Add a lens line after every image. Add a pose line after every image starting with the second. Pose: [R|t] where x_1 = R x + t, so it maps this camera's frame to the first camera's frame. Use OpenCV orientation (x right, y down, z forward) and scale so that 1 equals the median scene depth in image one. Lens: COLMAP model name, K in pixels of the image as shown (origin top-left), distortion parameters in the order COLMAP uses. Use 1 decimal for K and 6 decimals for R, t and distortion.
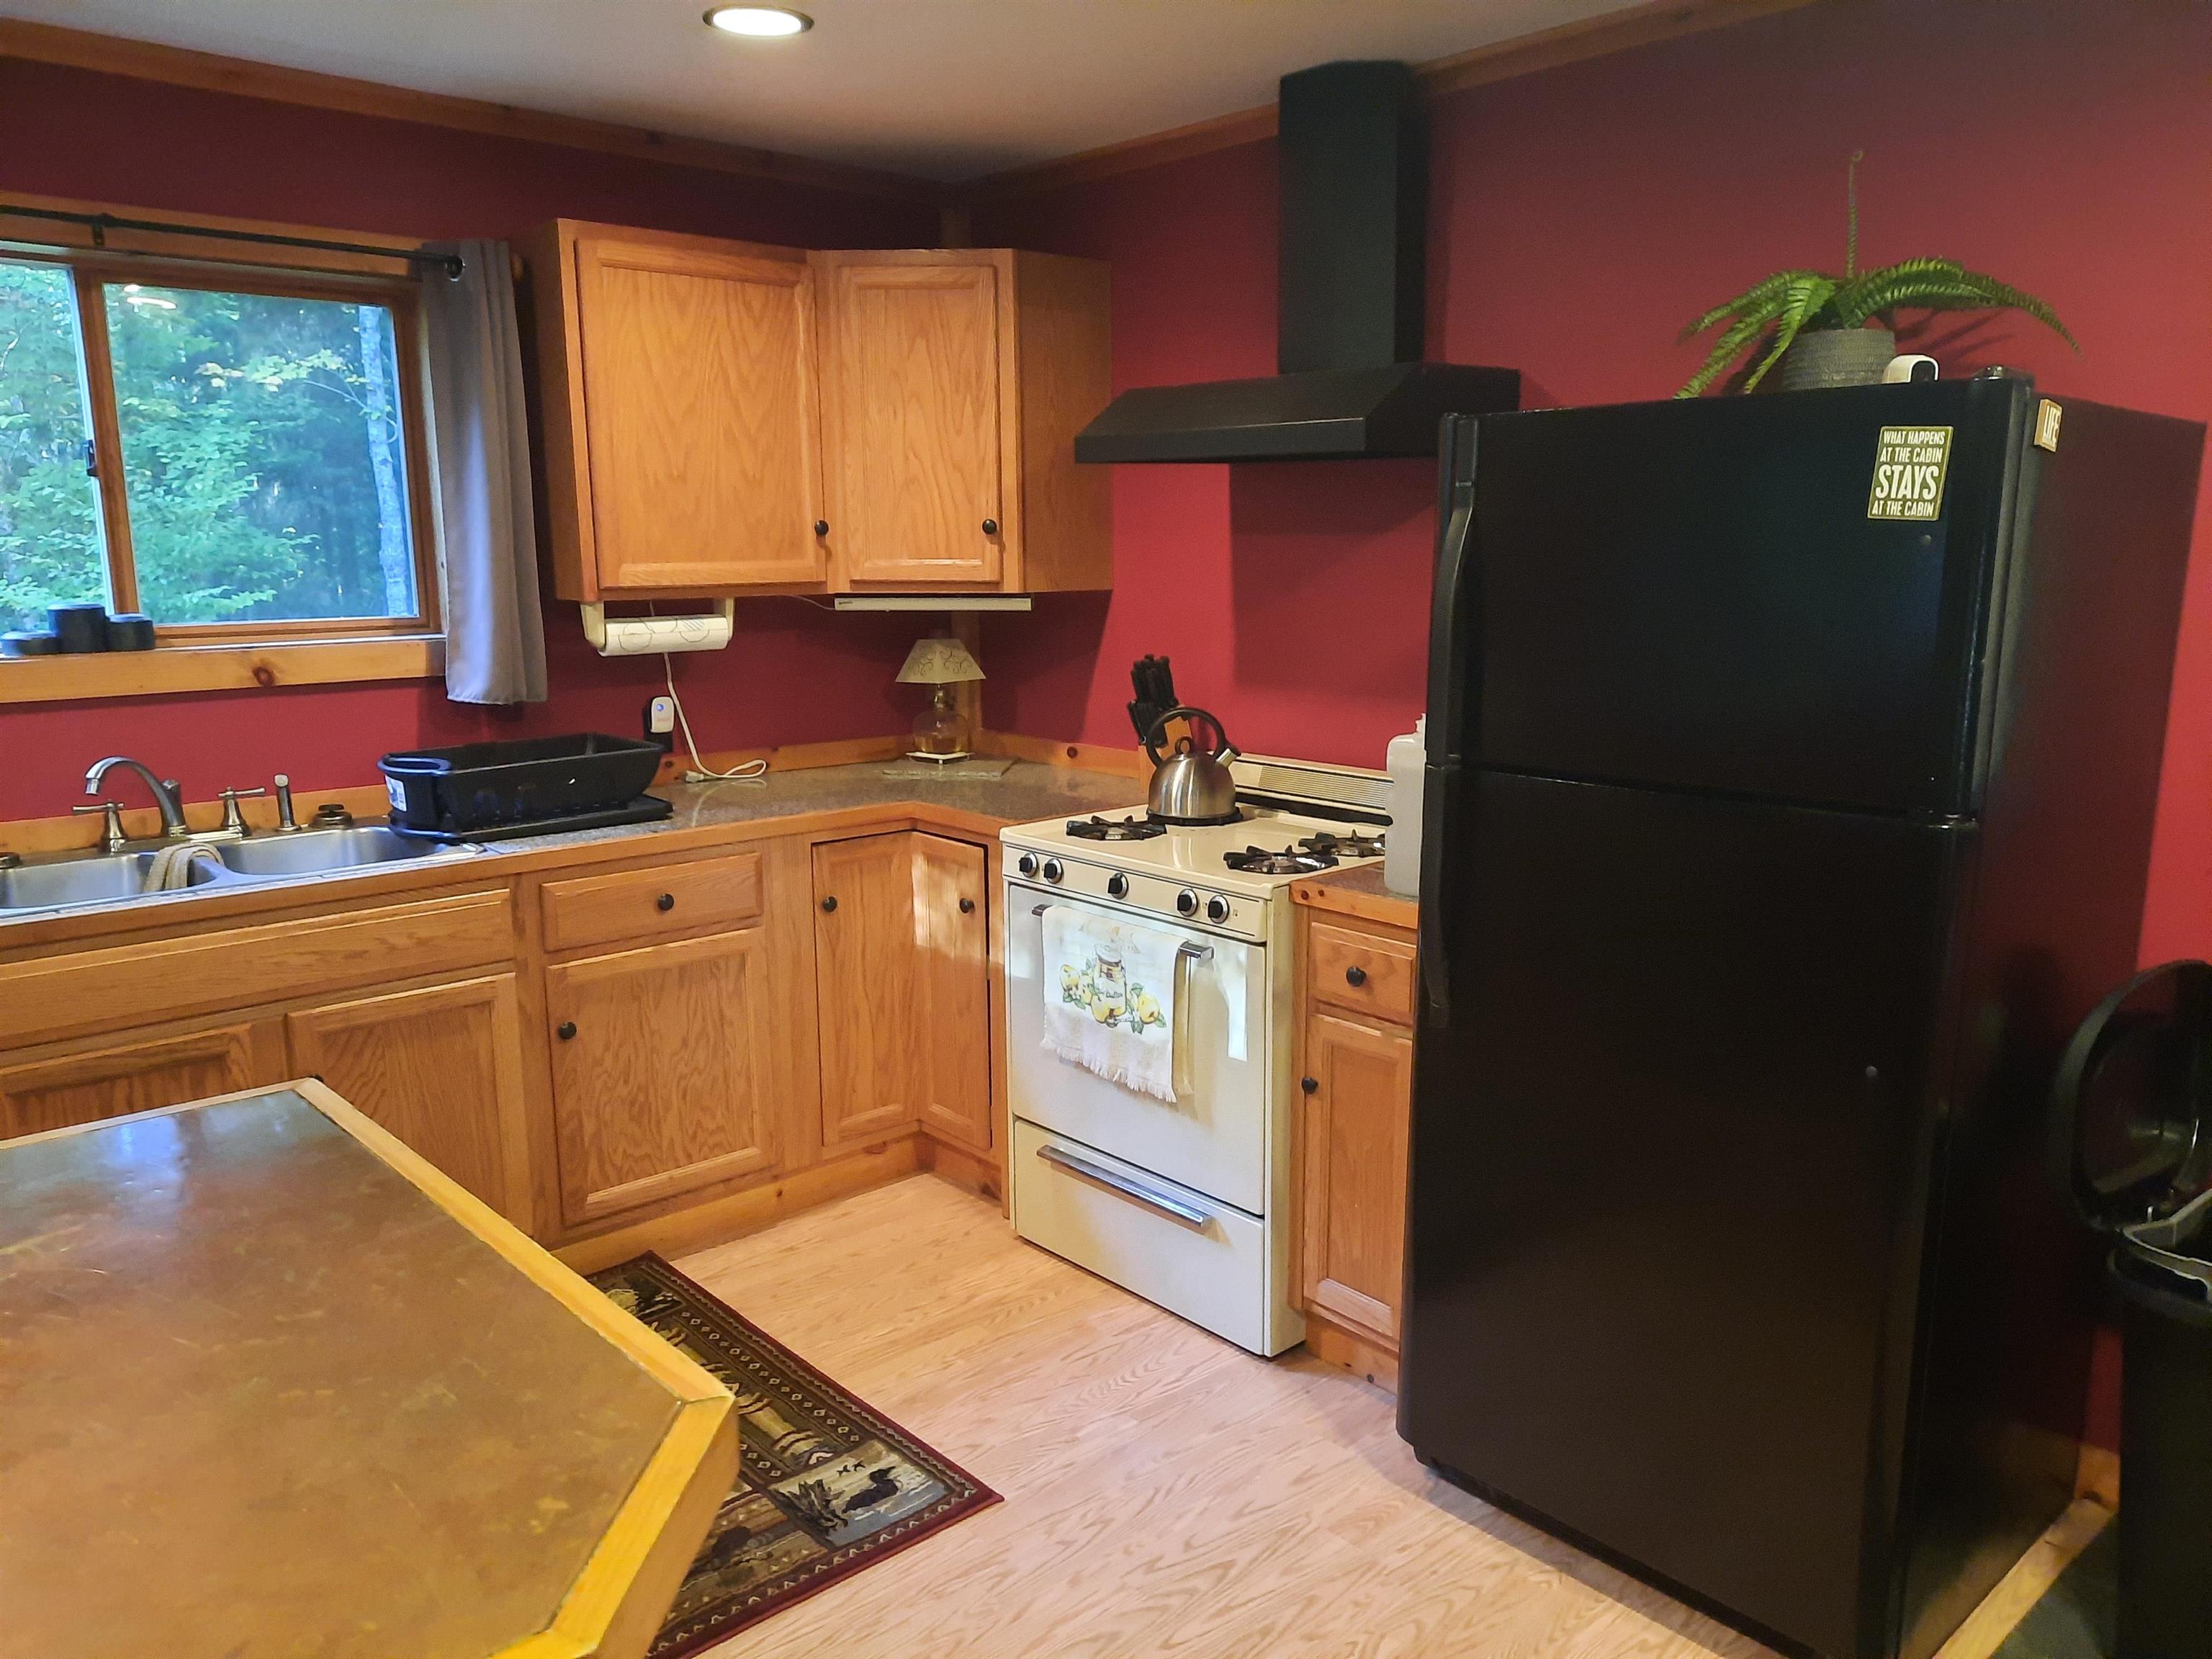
lens RADIAL K [[1610.3, 0, 1120.3], [0, 1610.3, 835.9], [0, 0, 1]] dist [0.053230, -0.055553]
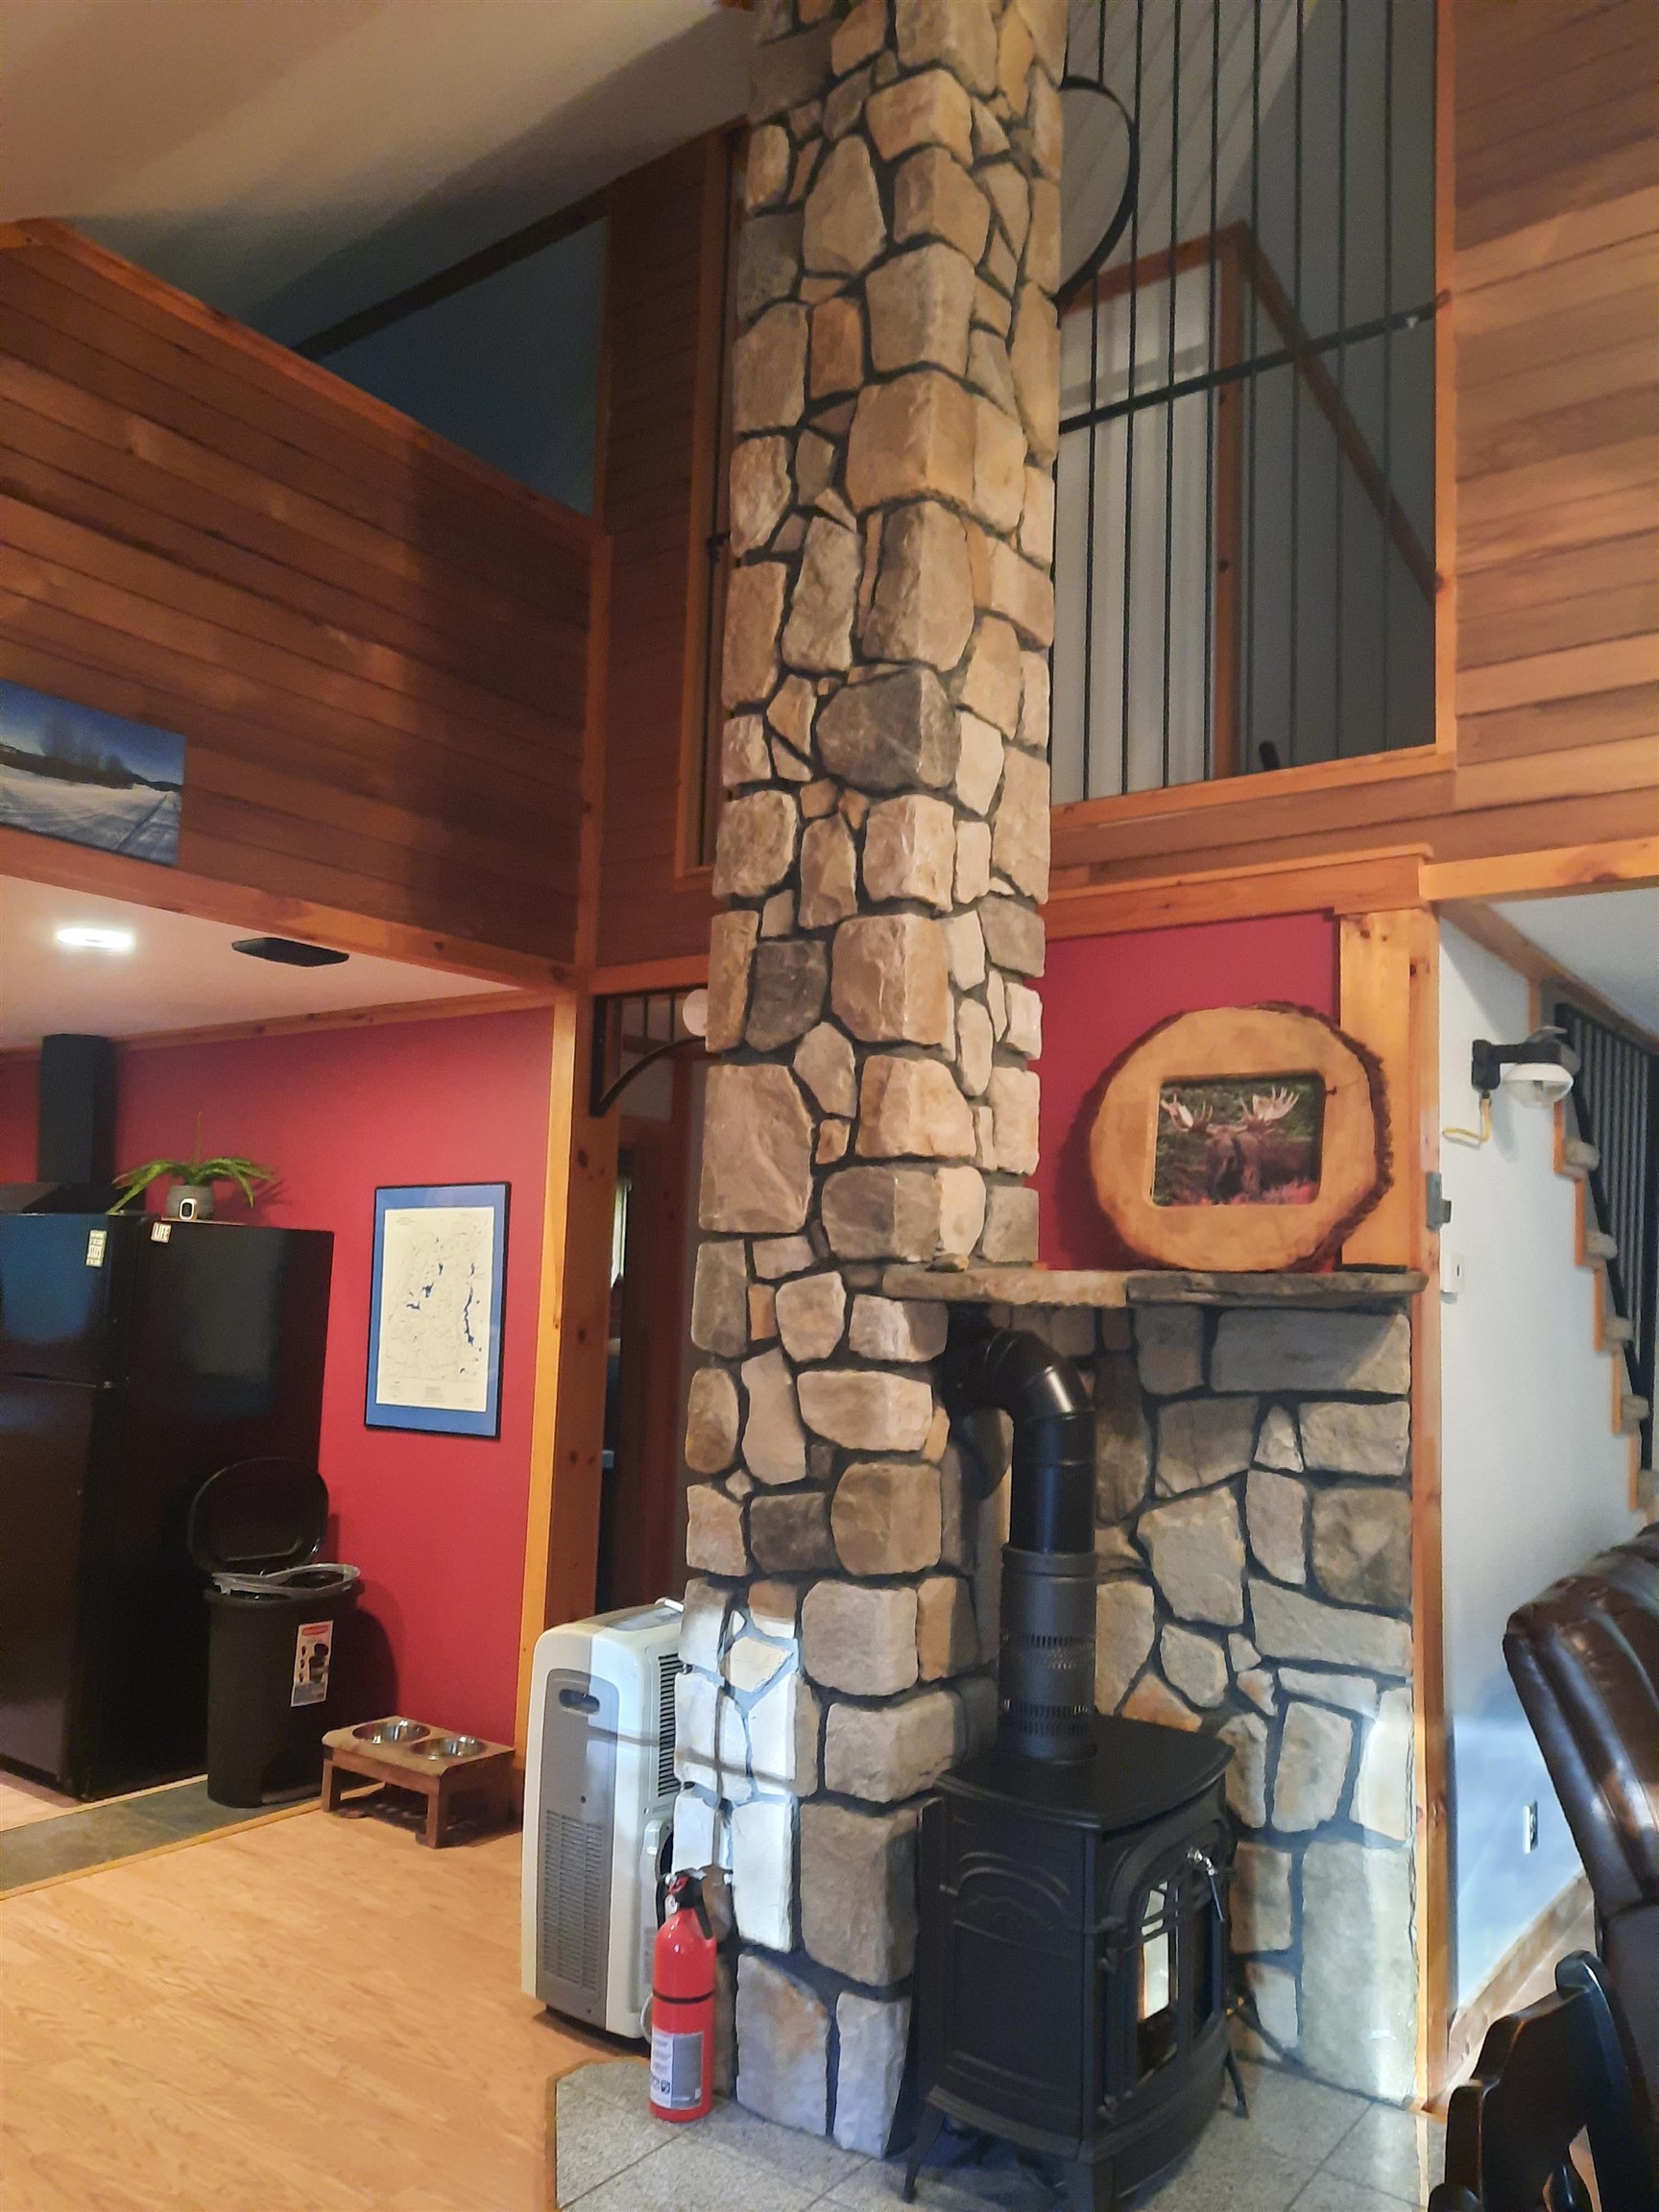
lens RADIAL K [[1610.3, 0, 821.1], [0, 1610.3, 1114.0], [0, 0, 1]] dist [0.053230, -0.055553]
pose [[0.979763, 0.051920, 0.193313, 0.594340], [0.003625, 0.961013, -0.276479, 0.156870], [-0.200131, 0.271584, 0.941377, -0.929982]]
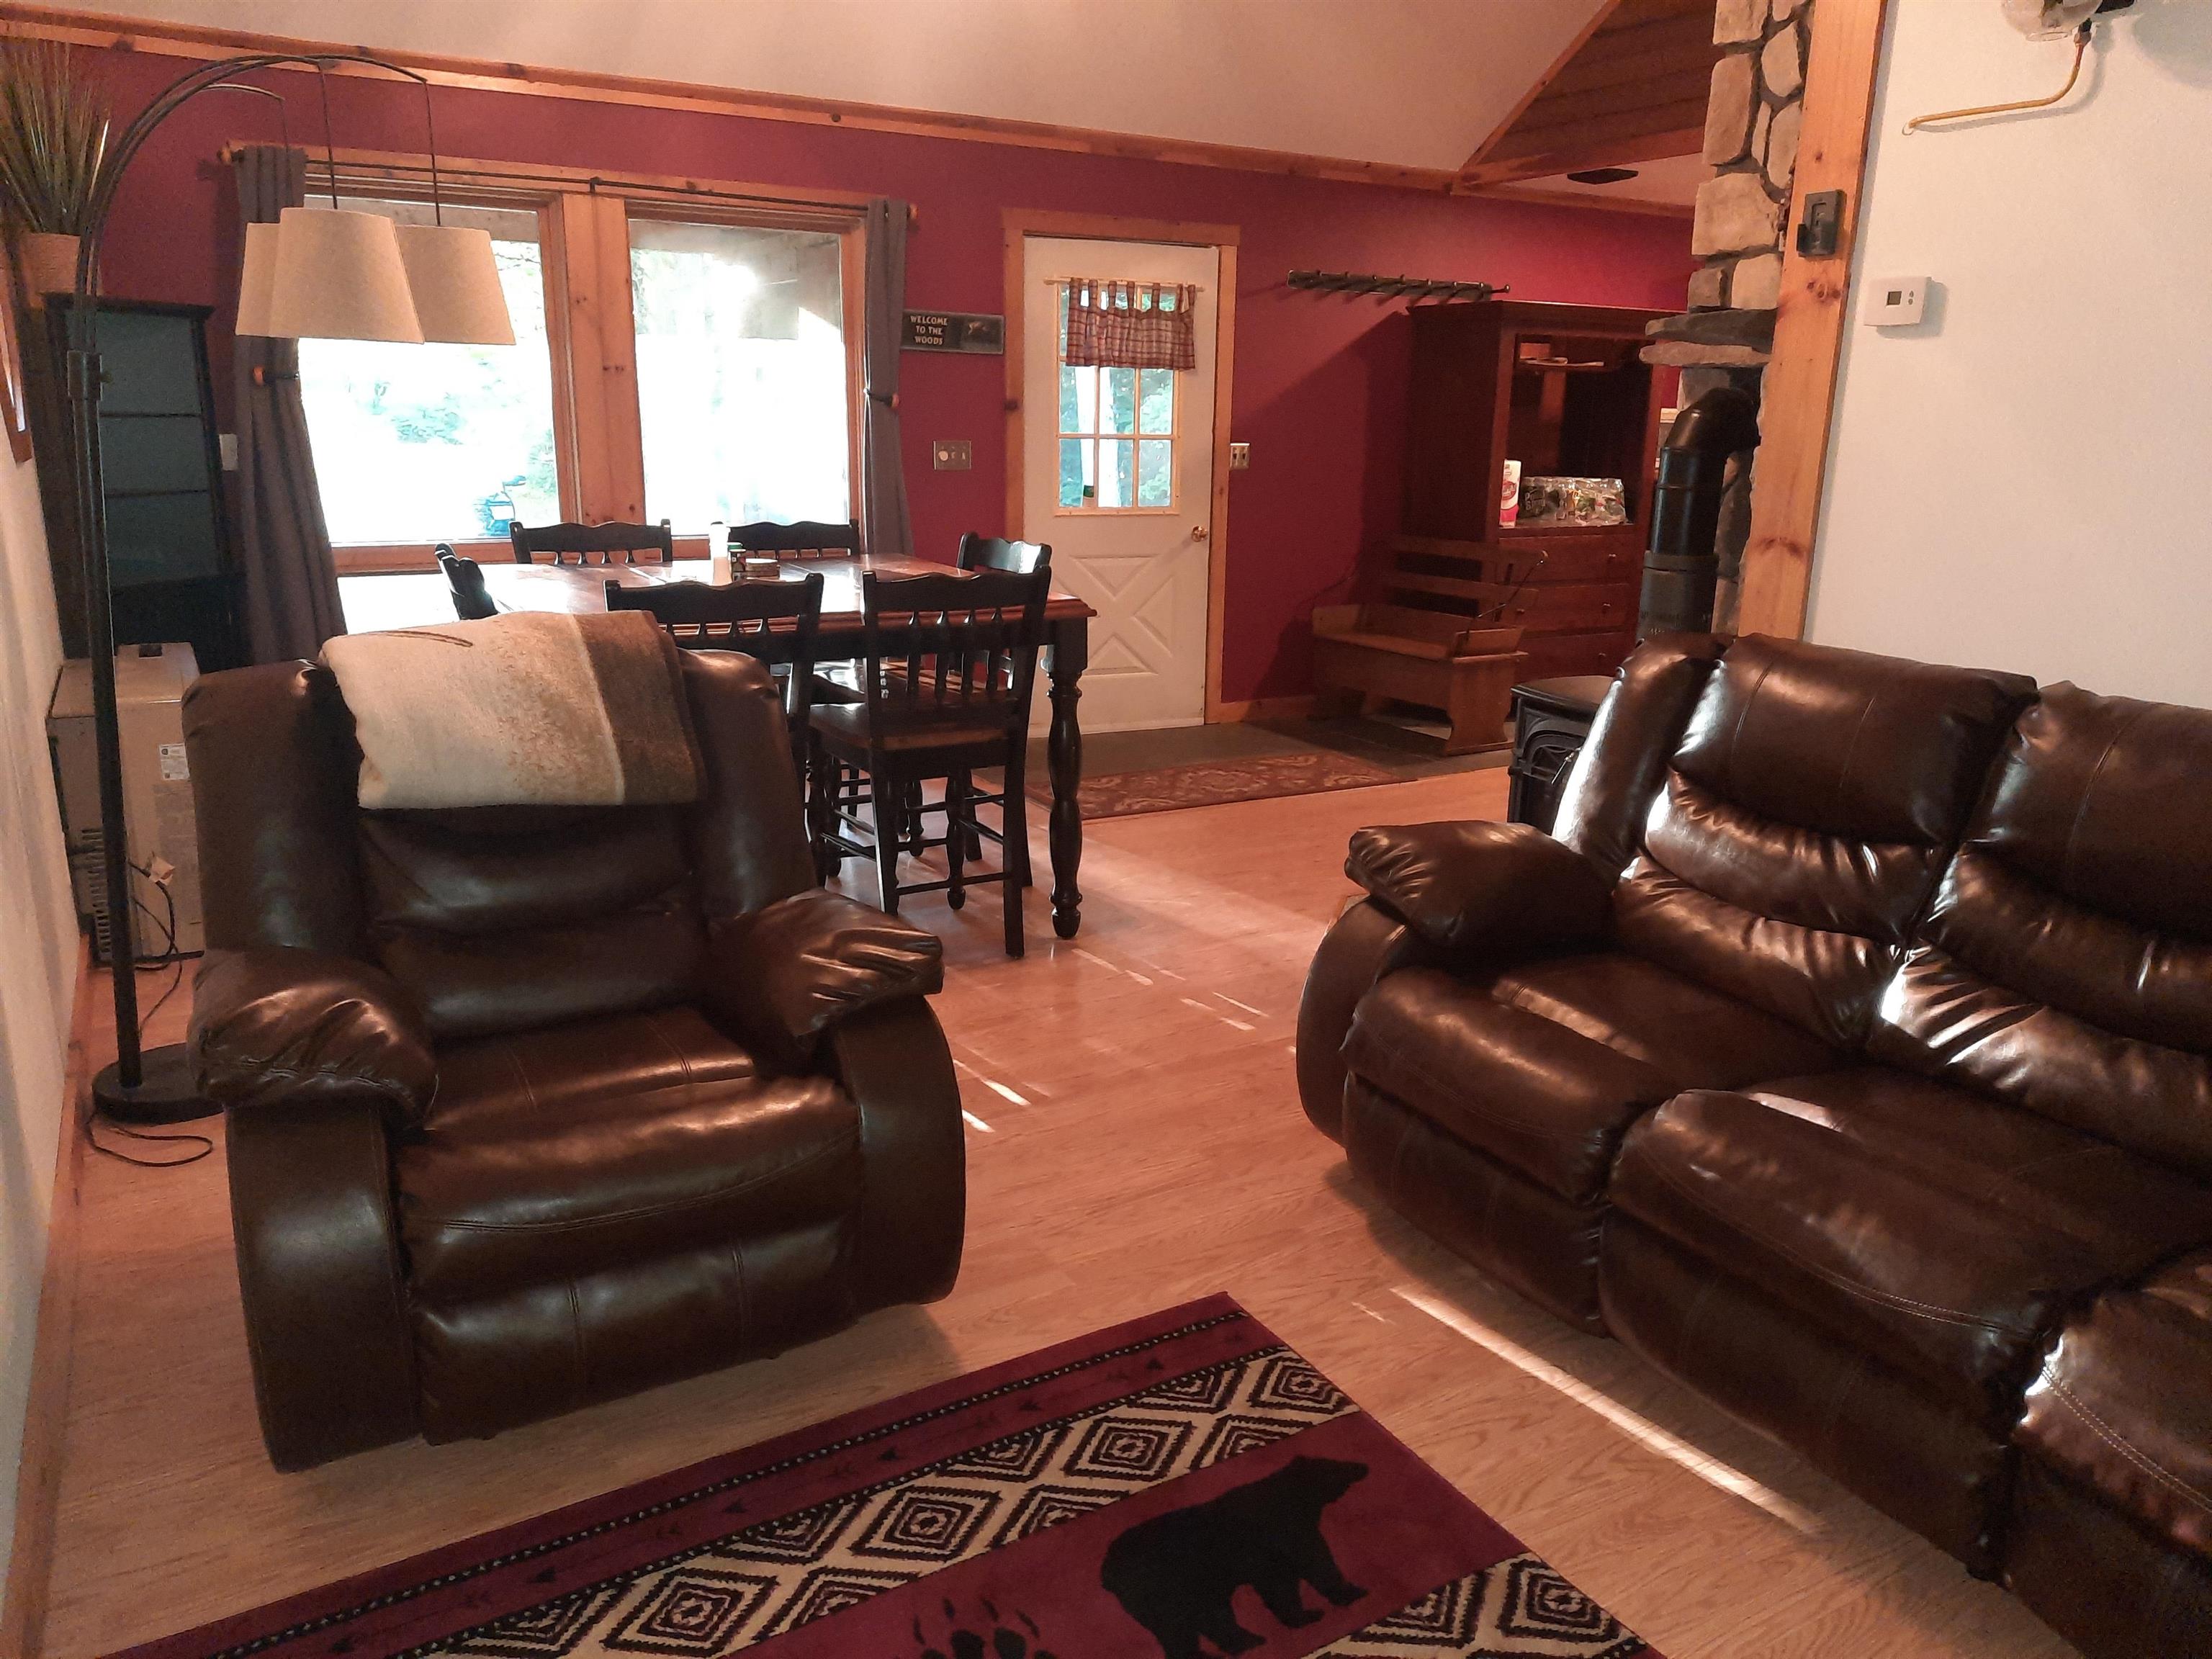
lens RADIAL K [[1610.3, 0, 1102.8], [0, 1610.3, 841.0], [0, 0, 1]] dist [0.053230, -0.055553]
pose [[-0.222525, 0.249194, -0.942542, 2.184502], [-0.199772, 0.934613, 0.294261, 0.073795], [0.954240, 0.253774, -0.158193, -0.219113]]
